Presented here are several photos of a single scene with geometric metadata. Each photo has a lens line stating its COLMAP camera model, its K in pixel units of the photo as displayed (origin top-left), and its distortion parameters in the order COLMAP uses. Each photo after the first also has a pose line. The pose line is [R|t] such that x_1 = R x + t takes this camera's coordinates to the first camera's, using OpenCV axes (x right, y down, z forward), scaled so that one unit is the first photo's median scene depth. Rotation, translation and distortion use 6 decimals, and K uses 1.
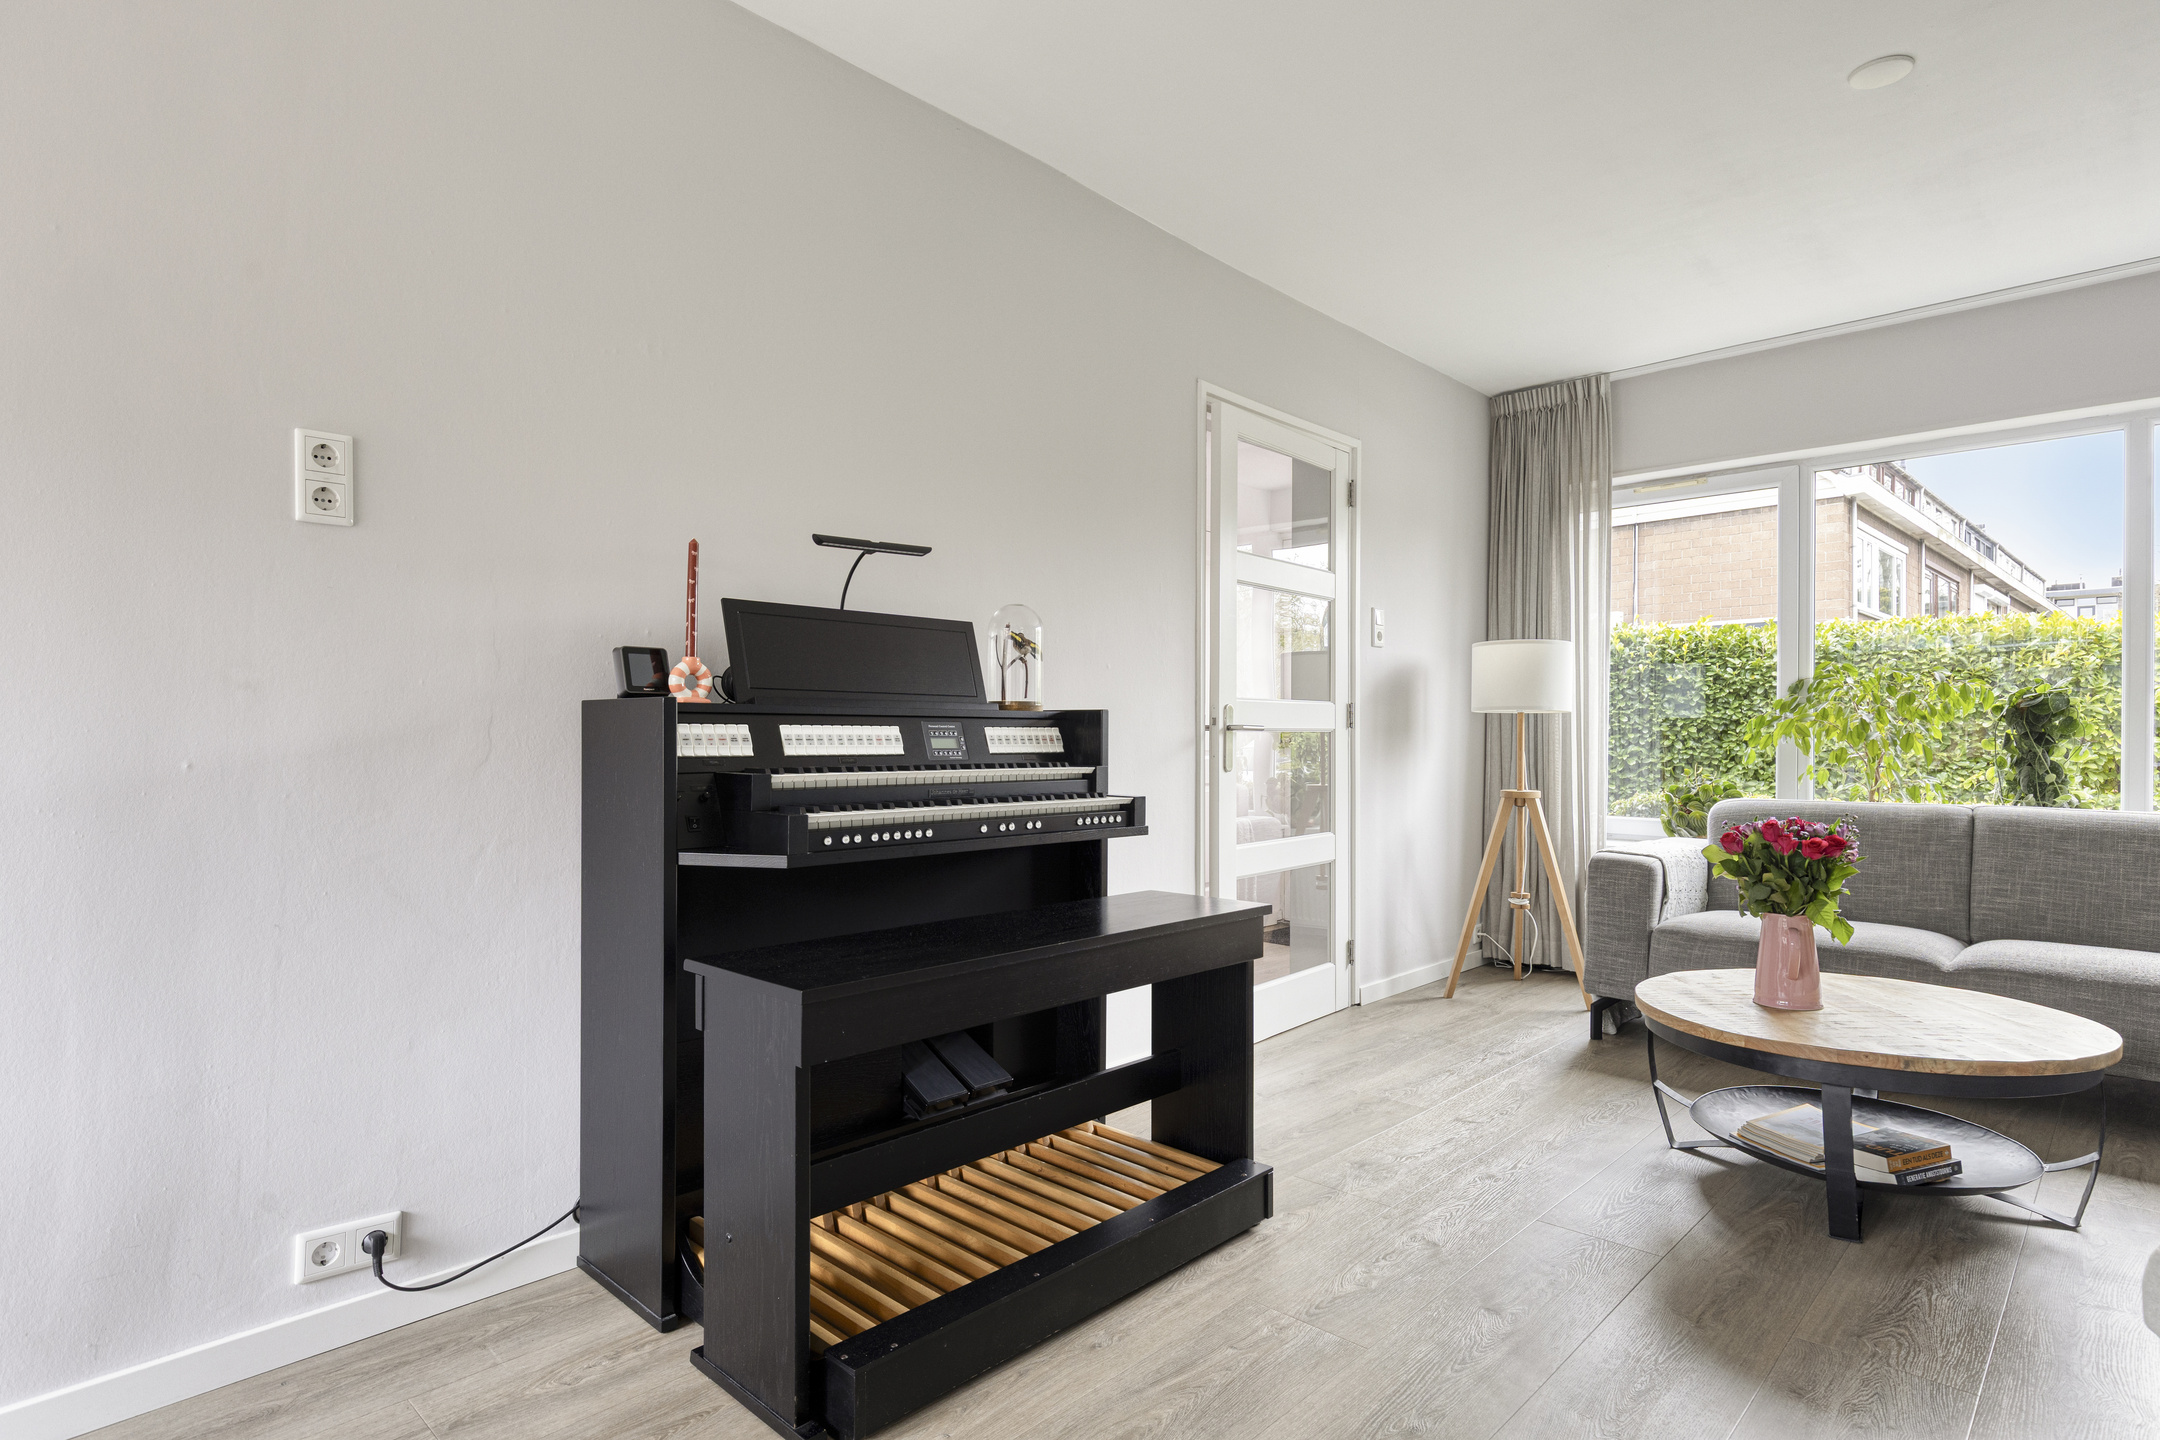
lens RADIAL K [[1129.8, 0, 1088.3], [0, 1129.8, 735.5], [0, 0, 1]] dist [0.007385, -0.004374]
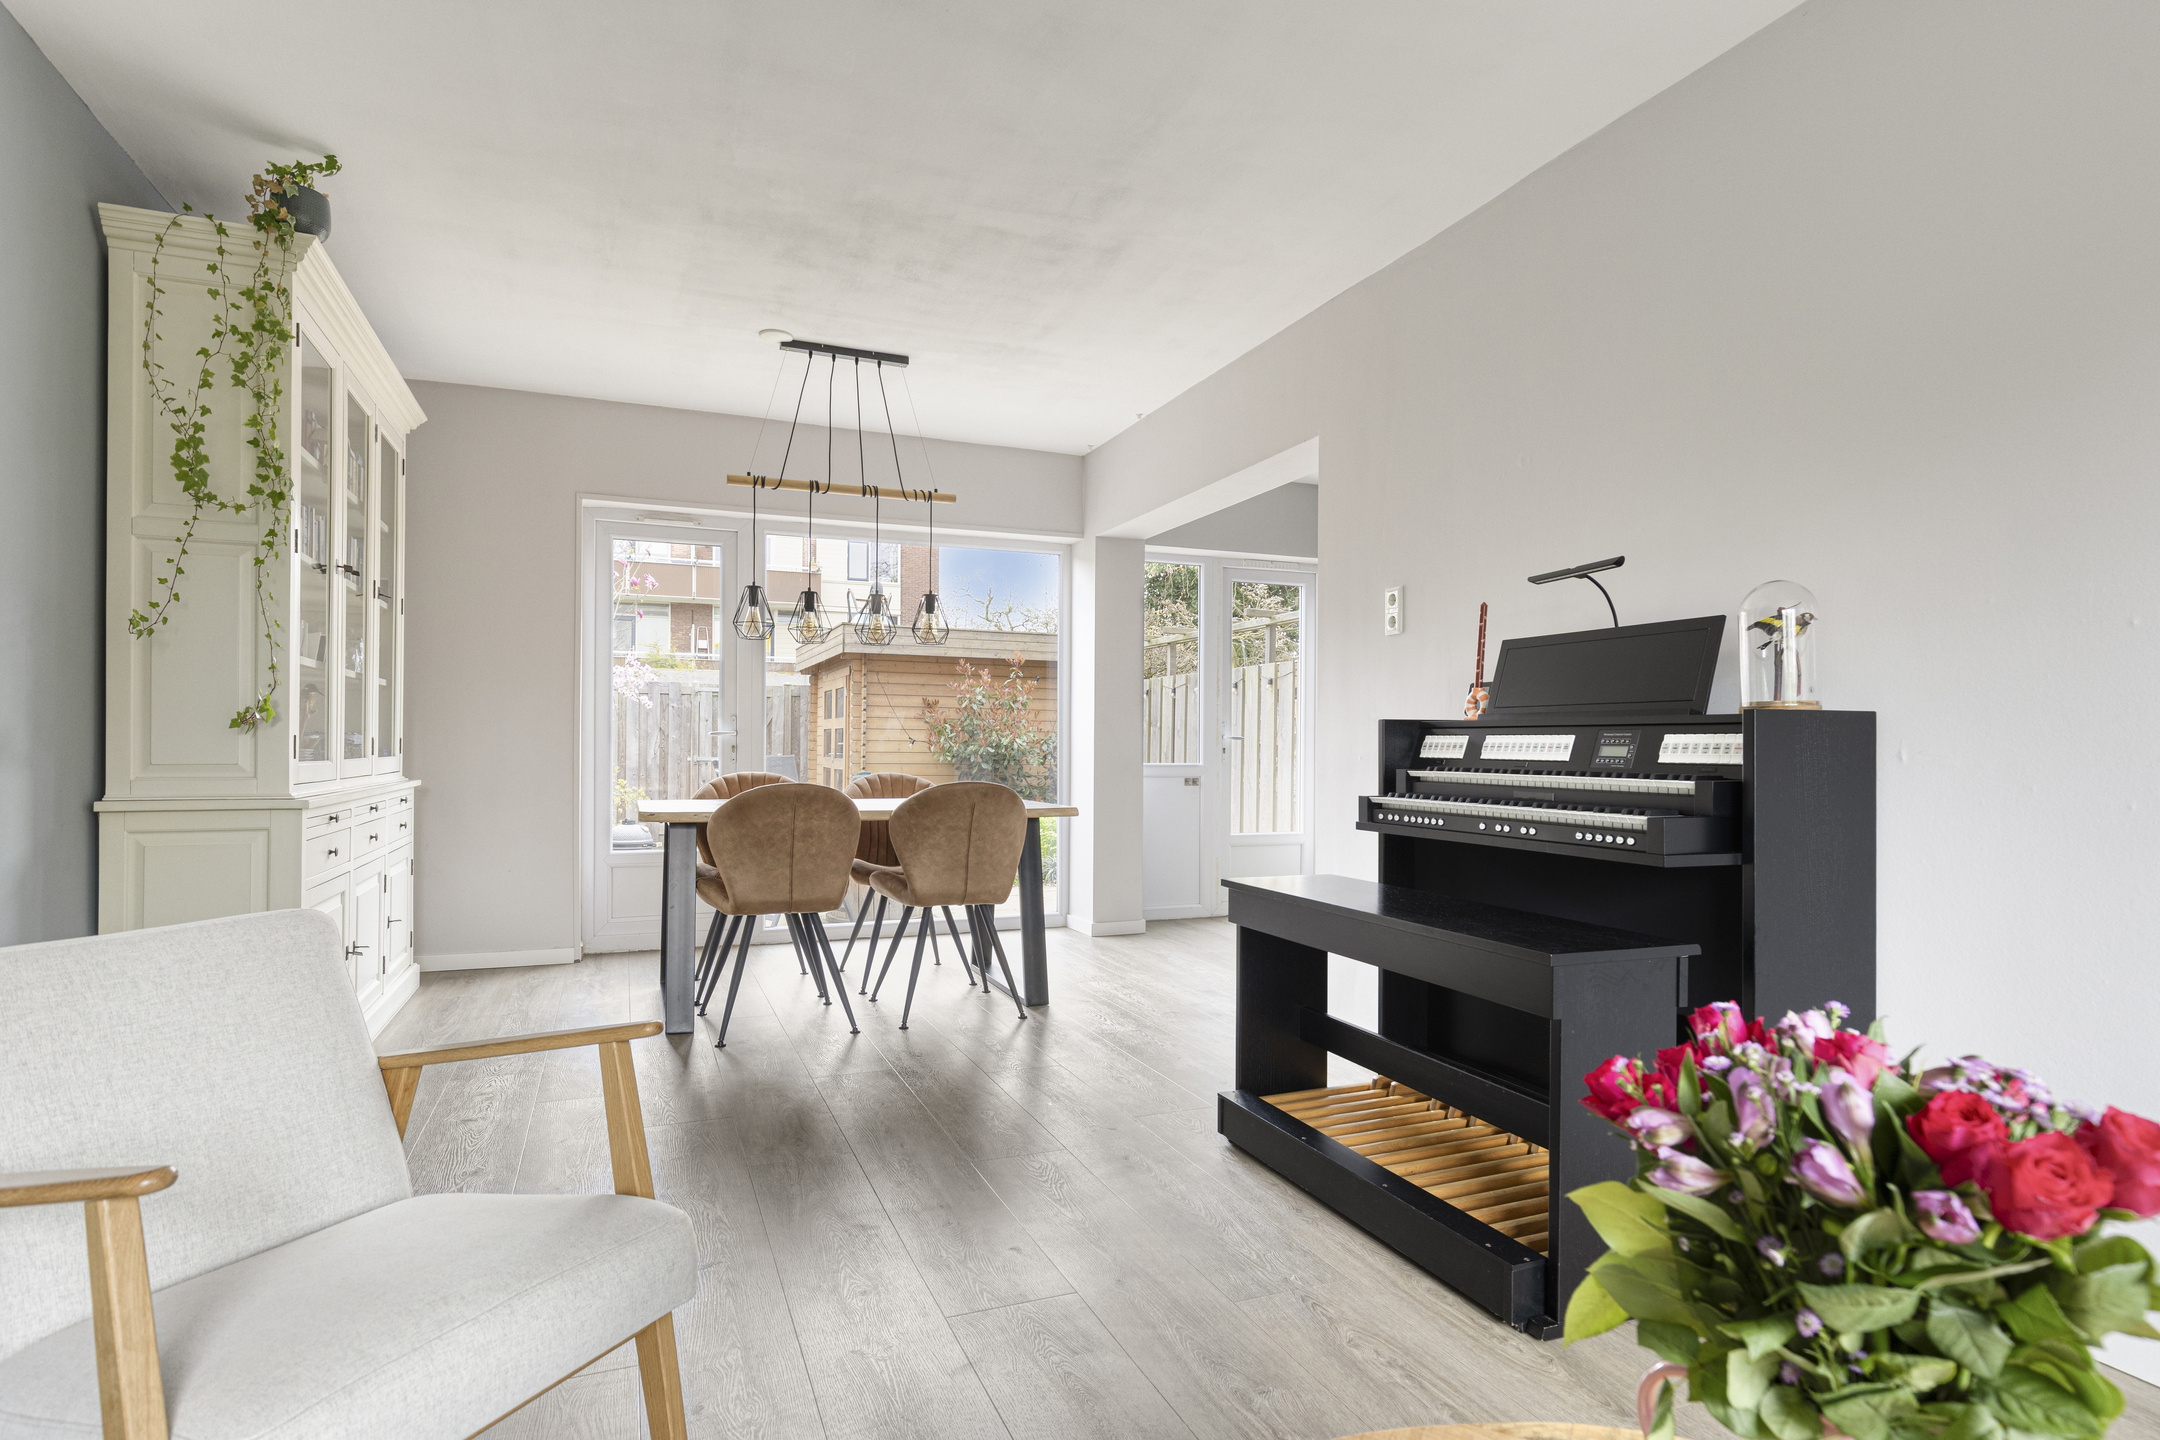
lens RADIAL K [[1129.8, 0, 1101.5], [0, 1129.8, 730.9], [0, 0, 1]] dist [0.007385, -0.004374]
pose [[-0.402167, -0.013759, -0.915463, 0.707648], [-0.003245, 0.999902, -0.013603, 0.003011], [0.915561, -0.002500, -0.402172, 0.719122]]
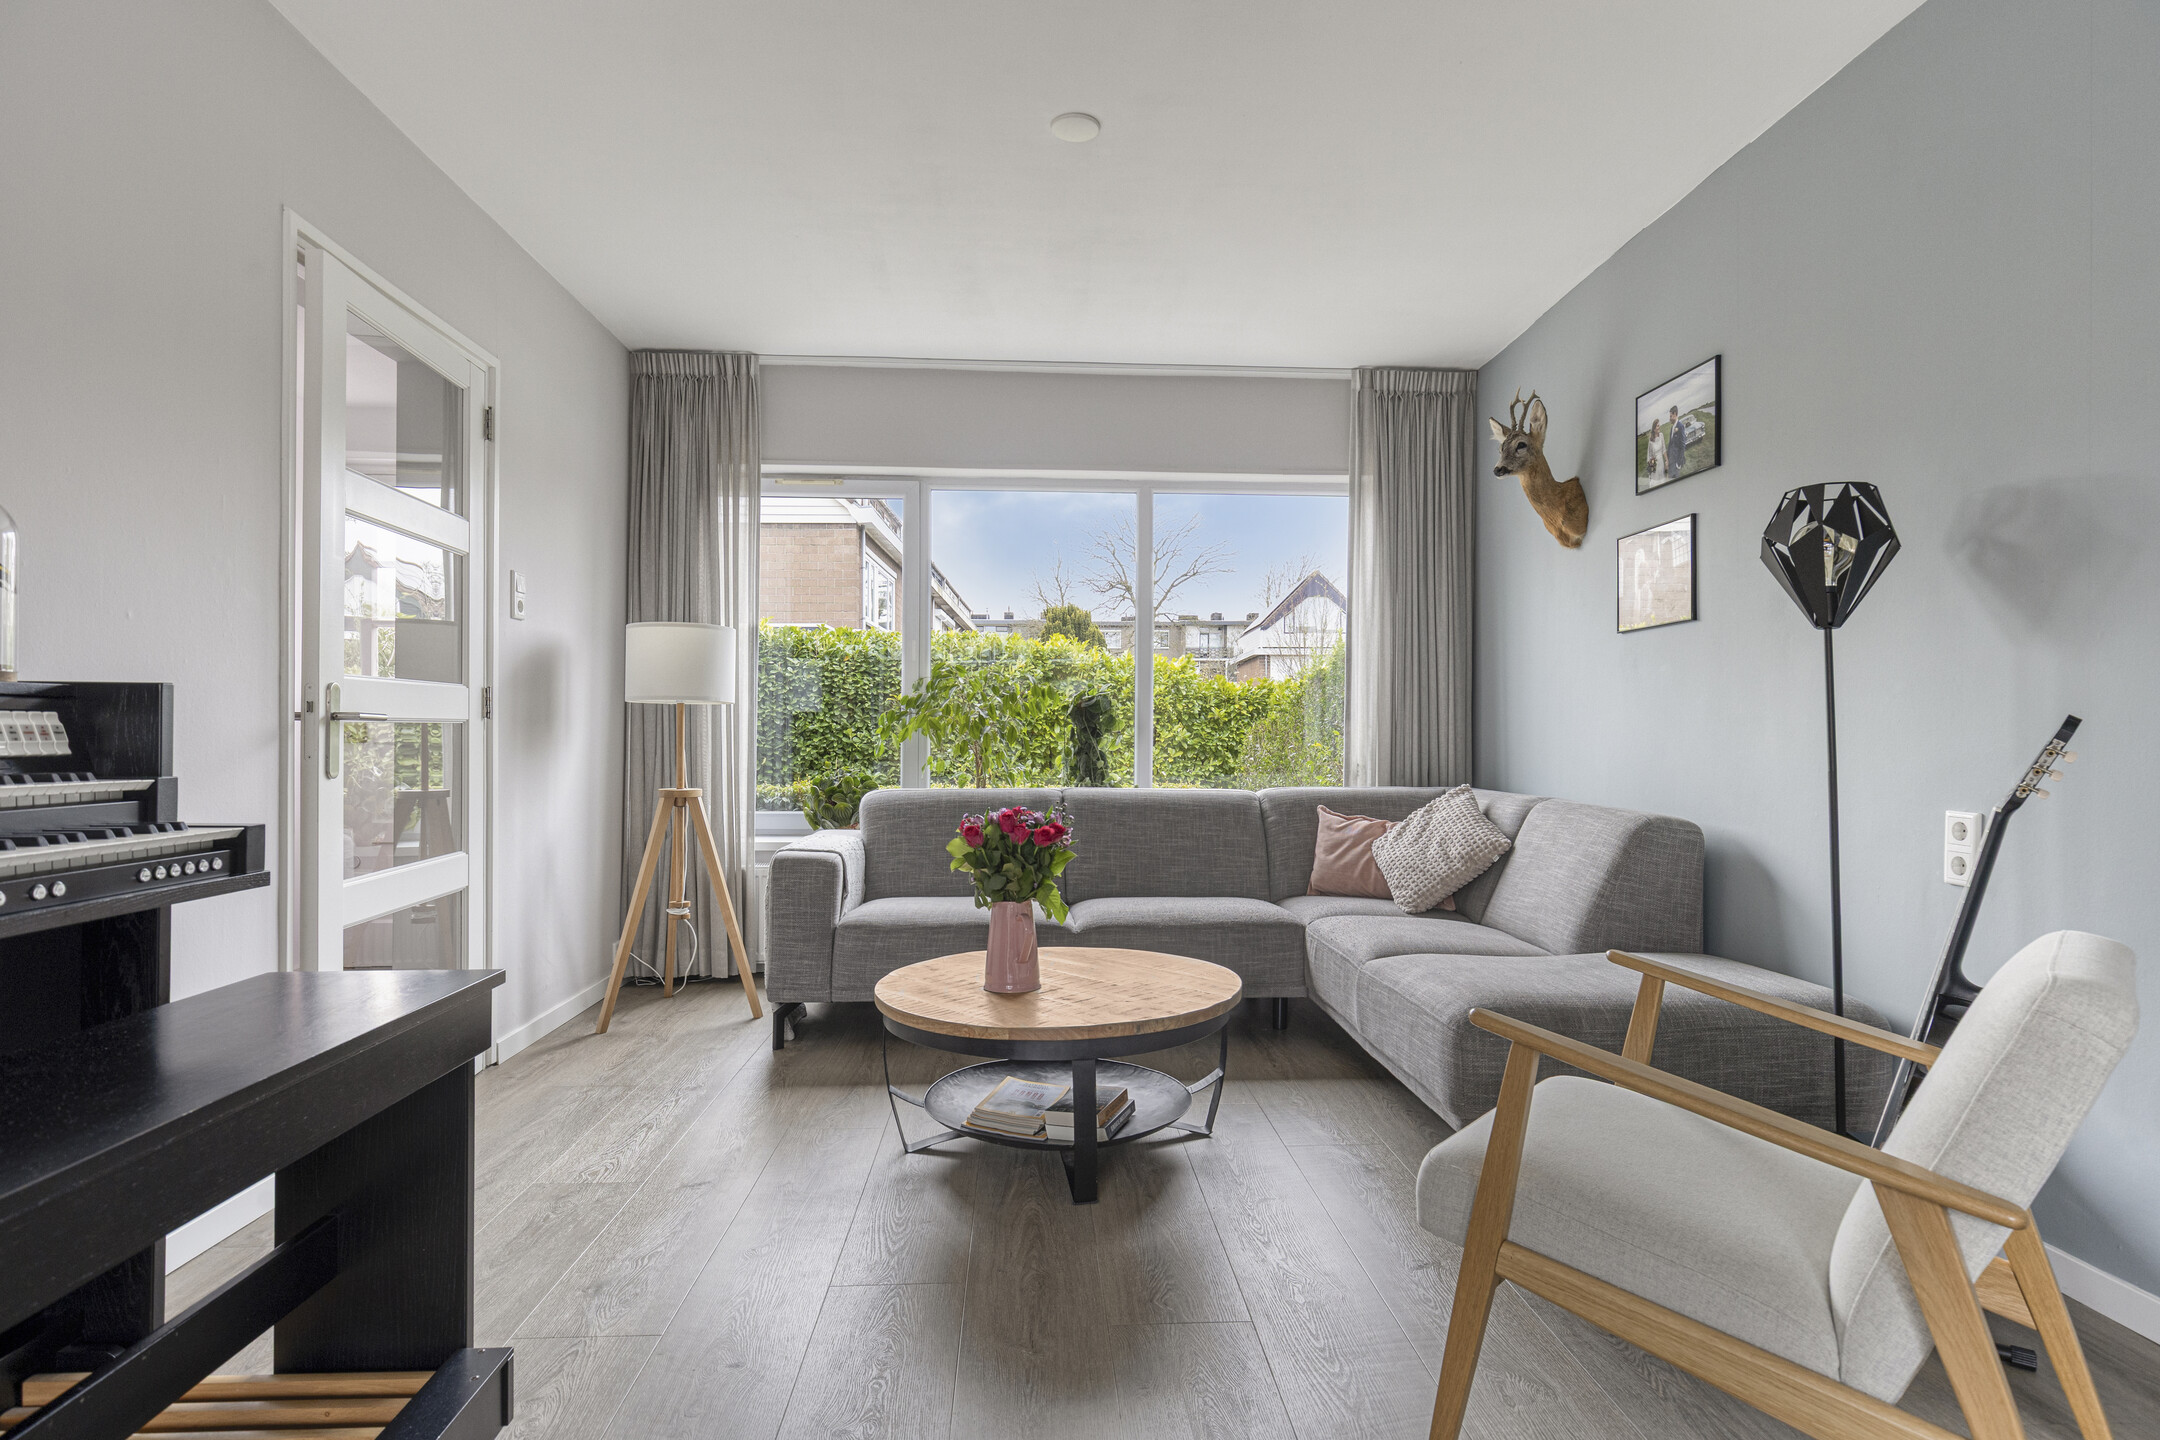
lens RADIAL K [[1129.8, 0, 1089.5], [0, 1129.8, 731.0], [0, 0, 1]] dist [0.007385, -0.004374]
pose [[0.686698, 0.001471, 0.726942, -0.065971], [-0.002738, 0.999996, 0.000563, 0.000647], [-0.726938, -0.002377, 0.686699, 0.171922]]
